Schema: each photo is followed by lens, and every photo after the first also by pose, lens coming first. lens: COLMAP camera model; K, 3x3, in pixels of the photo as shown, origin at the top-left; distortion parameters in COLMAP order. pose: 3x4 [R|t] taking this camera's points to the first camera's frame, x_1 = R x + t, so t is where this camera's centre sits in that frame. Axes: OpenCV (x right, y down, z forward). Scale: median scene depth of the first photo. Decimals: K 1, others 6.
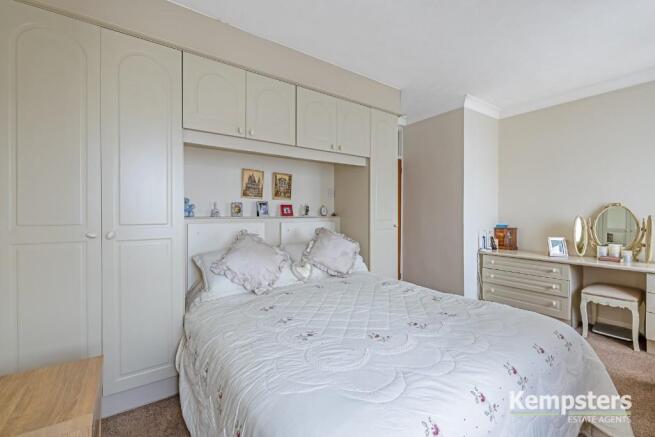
lens RADIAL K [[270.3, 0, 323.6], [0, 270.3, 215.5], [0, 0, 1]] dist [-0.000218, -0.000010]
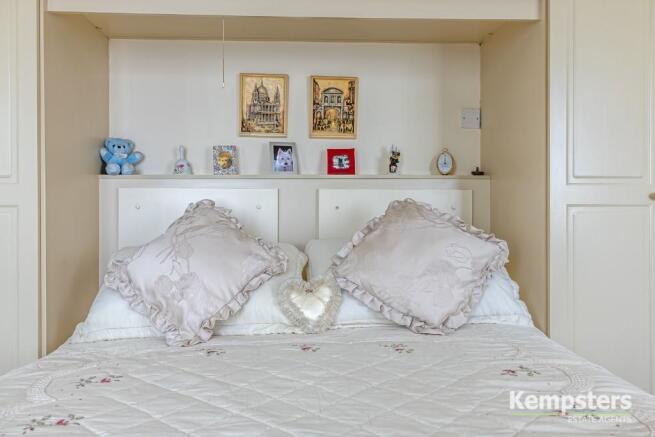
lens RADIAL K [[494.9, 0, 327.9], [0, 494.9, 207.4], [0, 0, 1]] dist [0.001262, -0.000640]
pose [[0.852571, 0.000274, -0.522612, 0.268414], [-0.001711, 0.999996, -0.002267, 0.058174], [0.522609, 0.002827, 0.852568, 0.340383]]
